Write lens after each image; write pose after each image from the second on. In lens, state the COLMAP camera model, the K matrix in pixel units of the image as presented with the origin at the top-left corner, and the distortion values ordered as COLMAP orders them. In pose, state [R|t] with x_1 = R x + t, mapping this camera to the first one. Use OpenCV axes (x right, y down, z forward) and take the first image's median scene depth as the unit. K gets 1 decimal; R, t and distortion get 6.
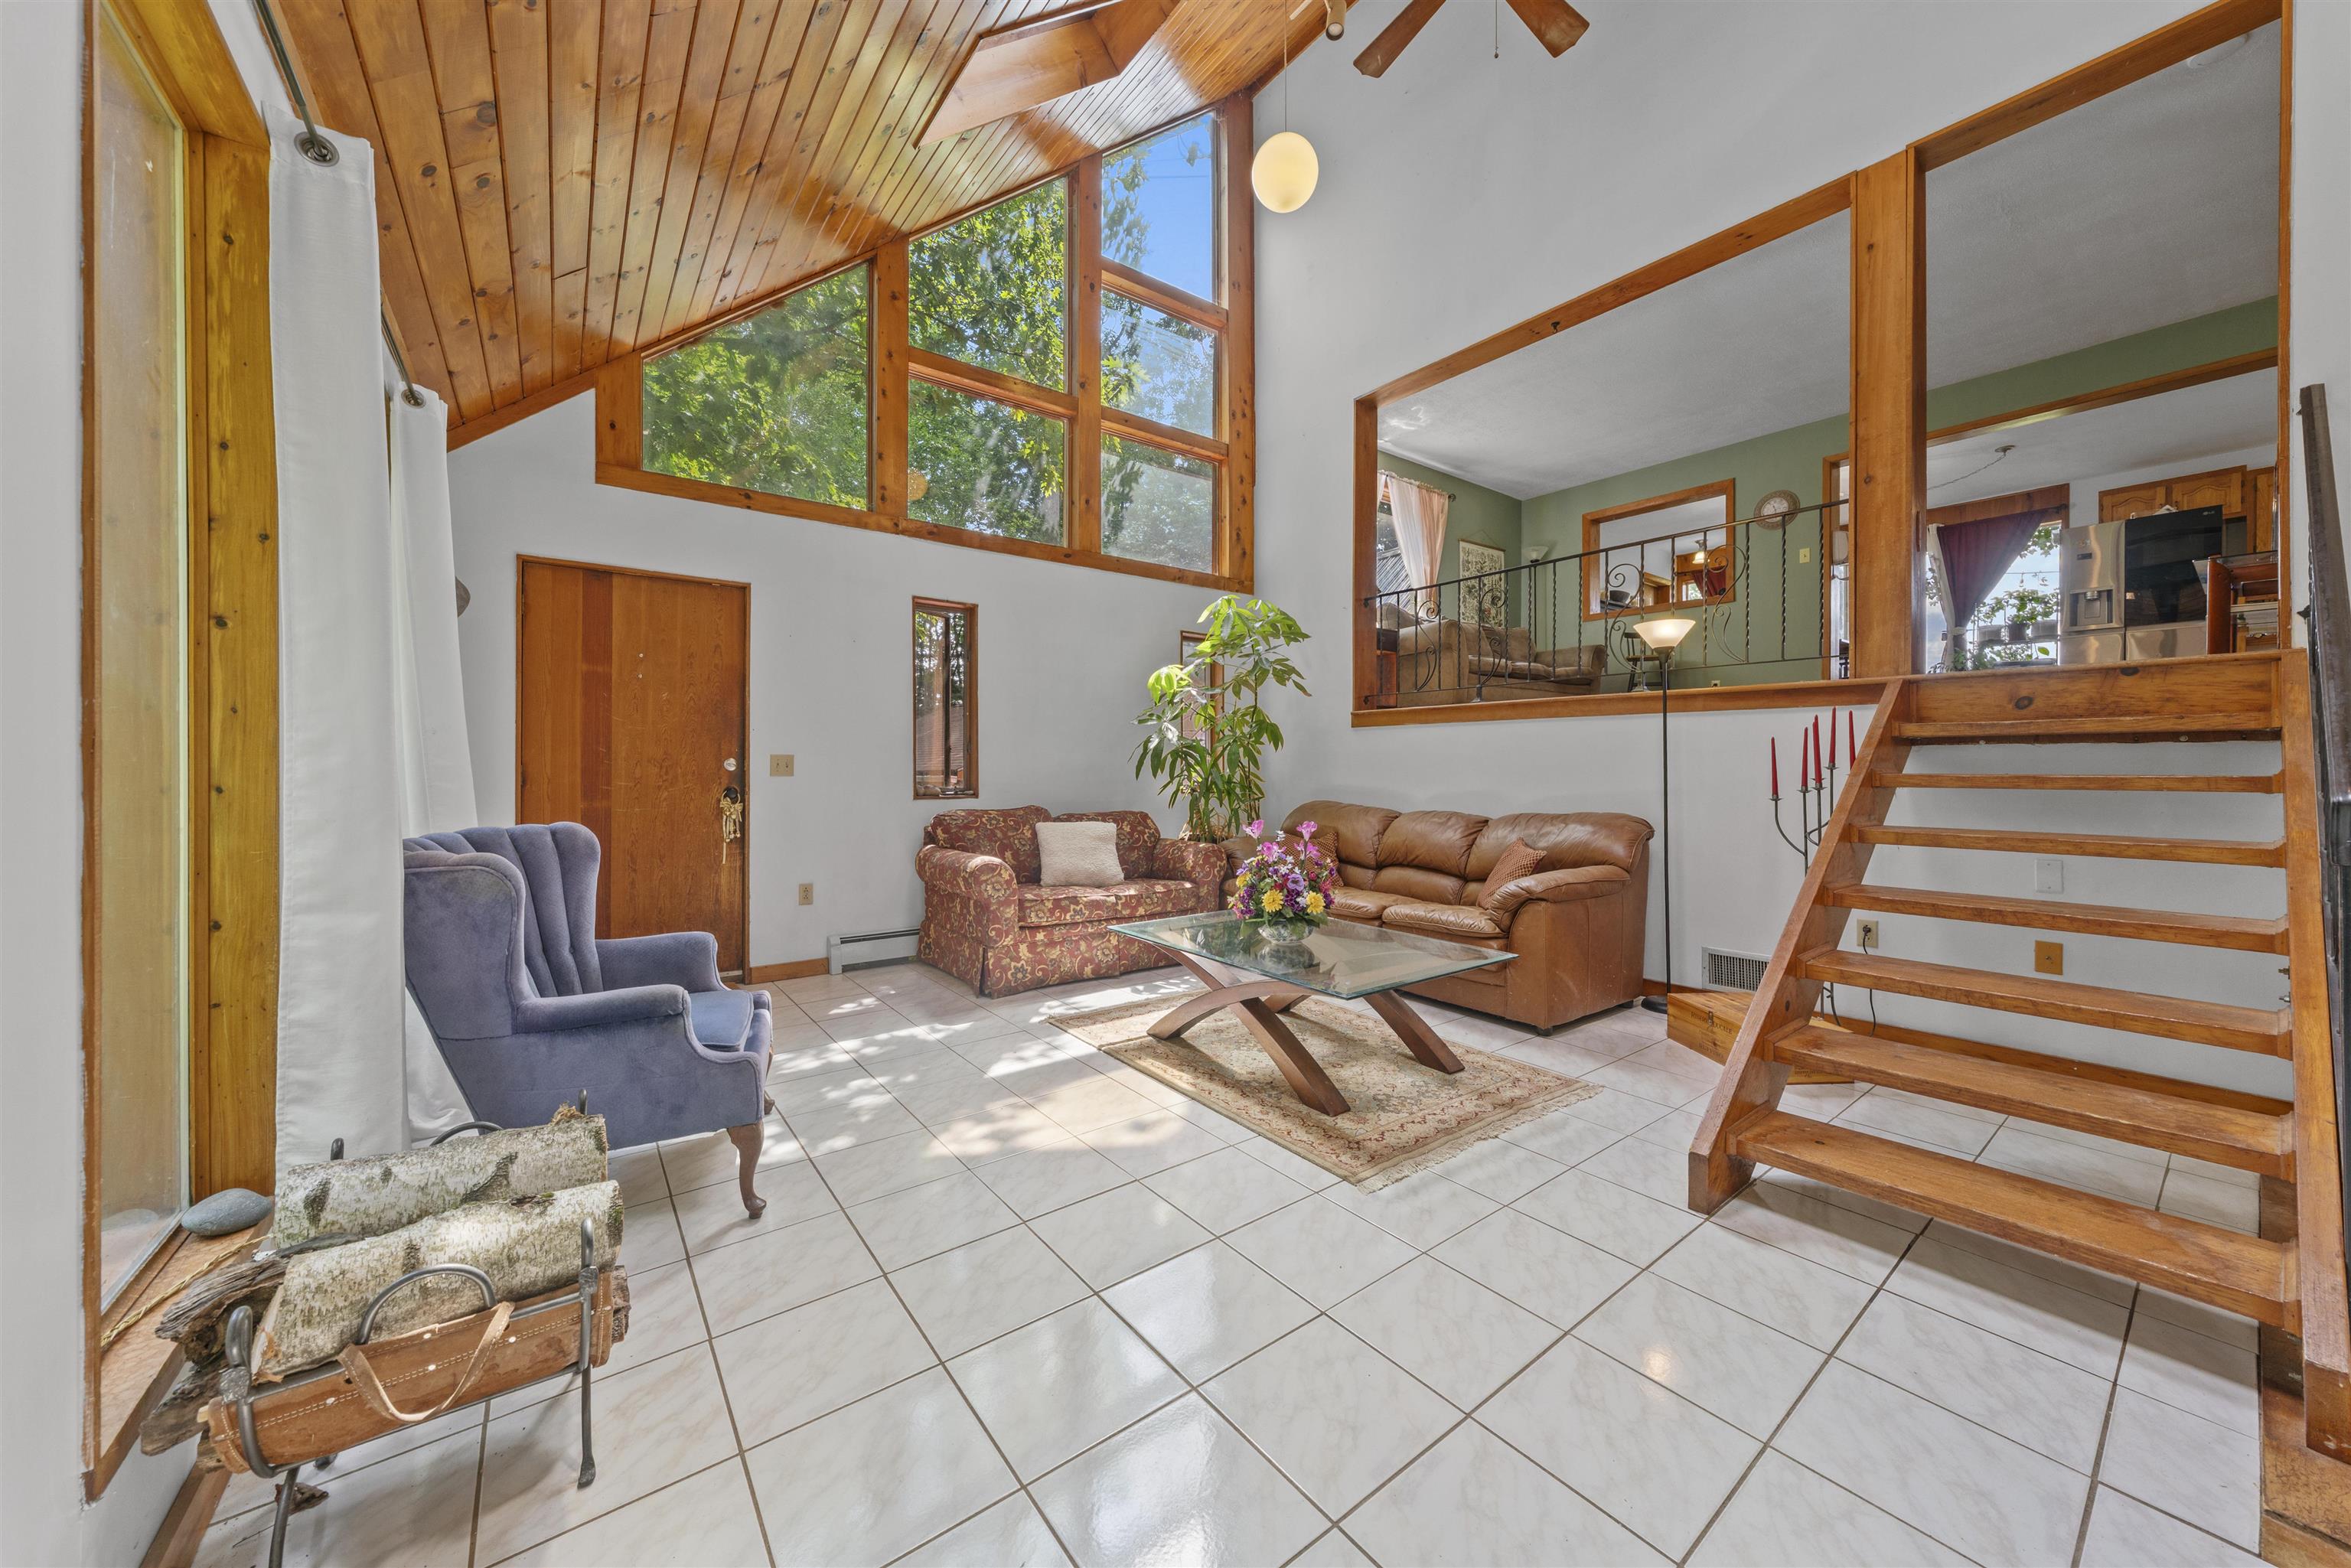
lens RADIAL K [[815.6, 0, 1175.0], [0, 815.6, 763.2], [0, 0, 1]] dist [-0.001048, -0.000050]
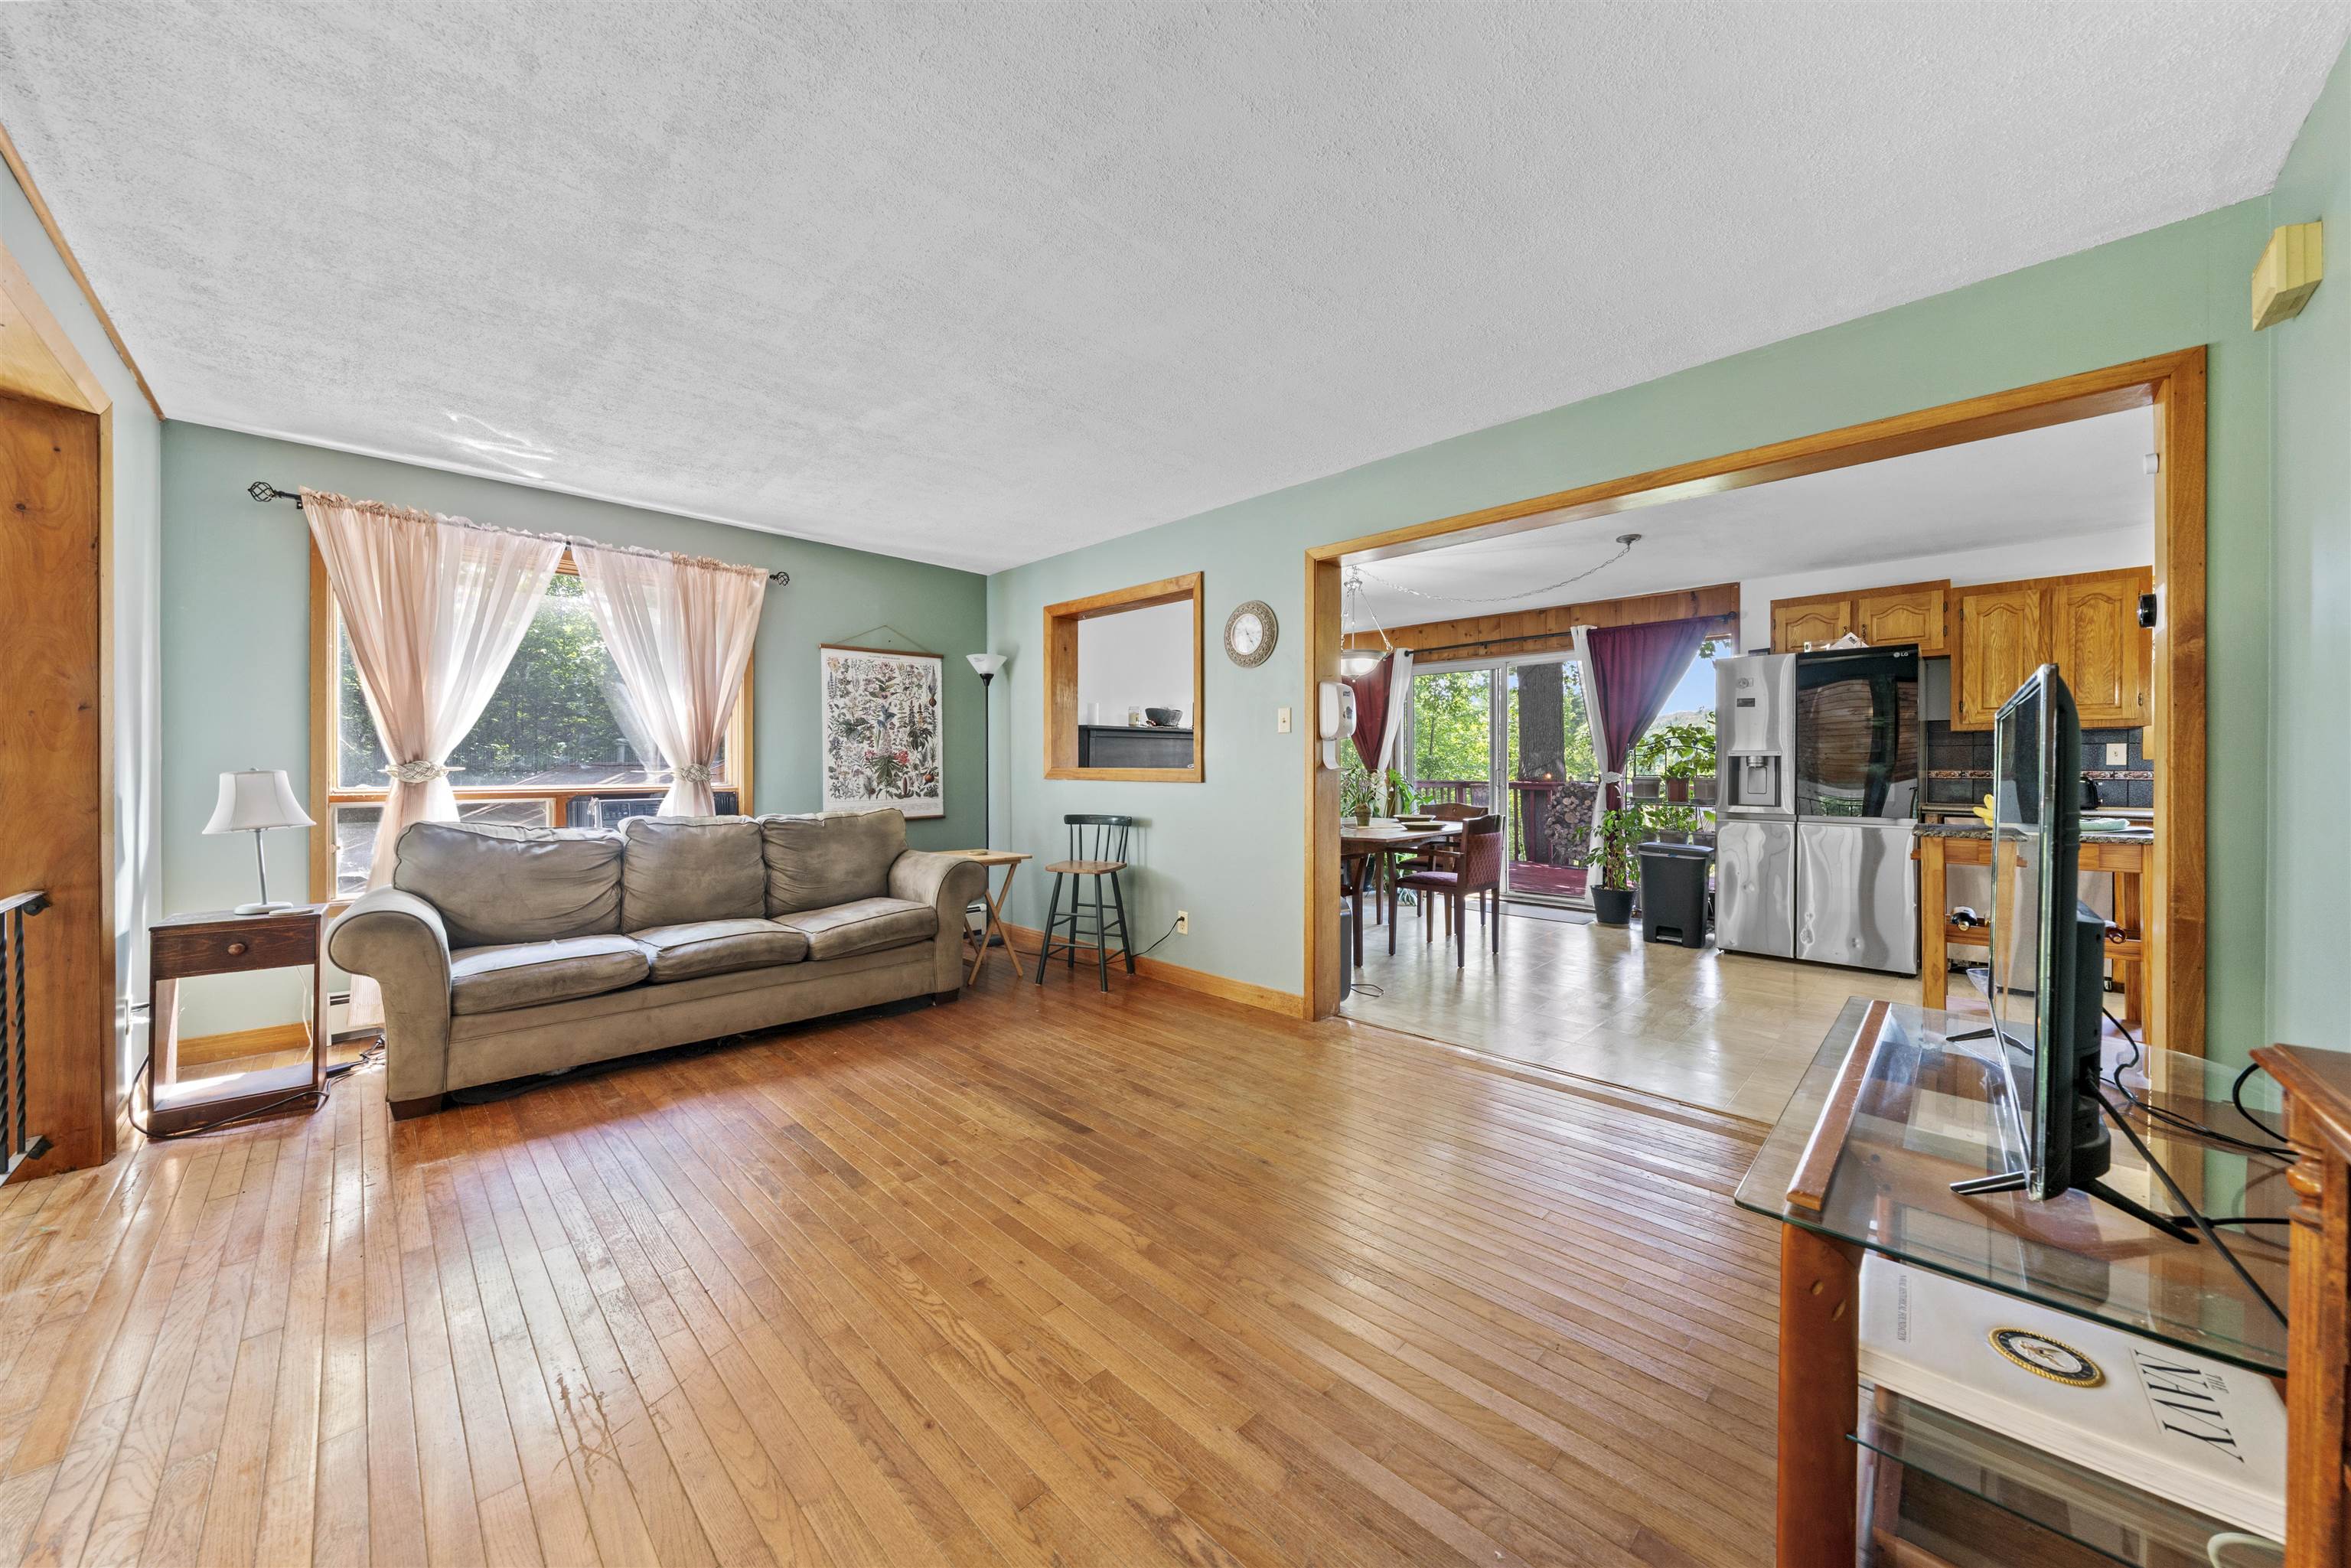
lens RADIAL K [[815.6, 0, 1175.0], [0, 815.6, 763.2], [0, 0, 1]] dist [-0.001048, -0.000050]
pose [[0.988375, -0.004093, 0.151978, 0.585167], [0.003971, 0.999992, 0.001103, -0.218527], [-0.151981, -0.000487, 0.988383, 0.435401]]
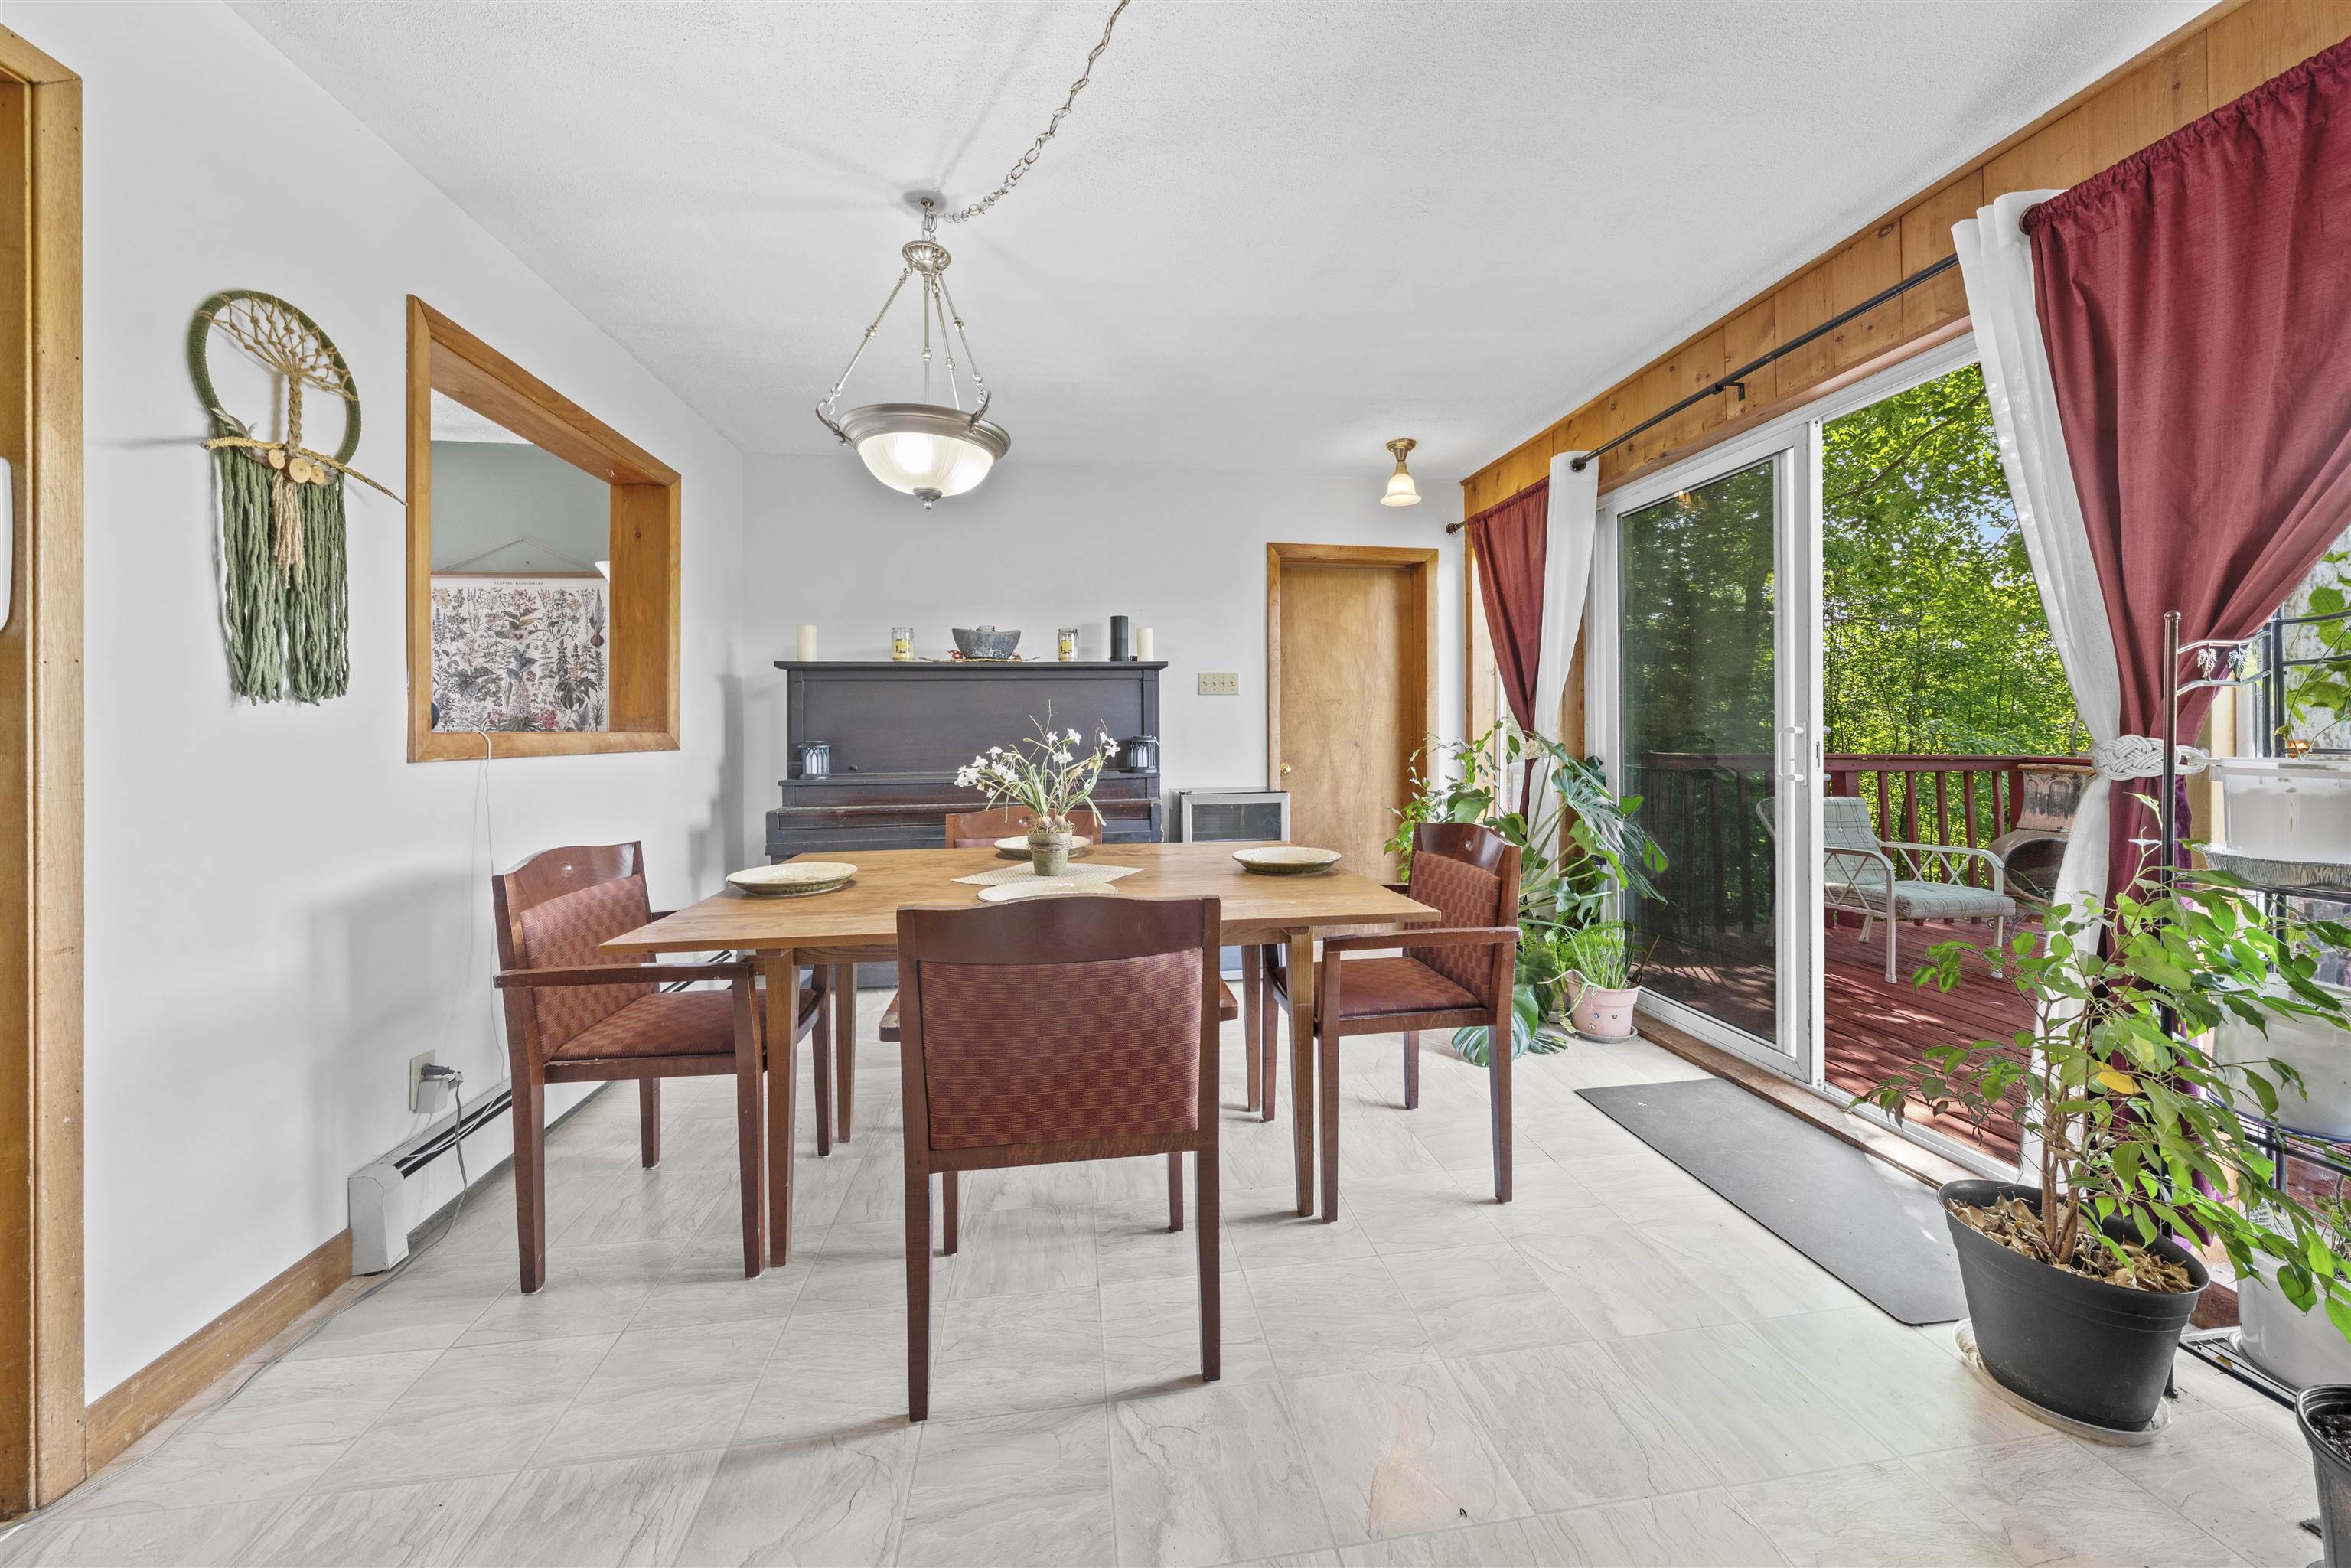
lens RADIAL K [[830.3, 0, 1176.4], [0, 830.3, 726.0], [0, 0, 1]] dist [-0.001097, -0.000097]
pose [[0.875590, -0.010766, -0.482934, 1.064235], [0.012350, 0.999924, 0.000100, -0.214569], [0.482897, -0.006052, 0.875657, 0.914154]]
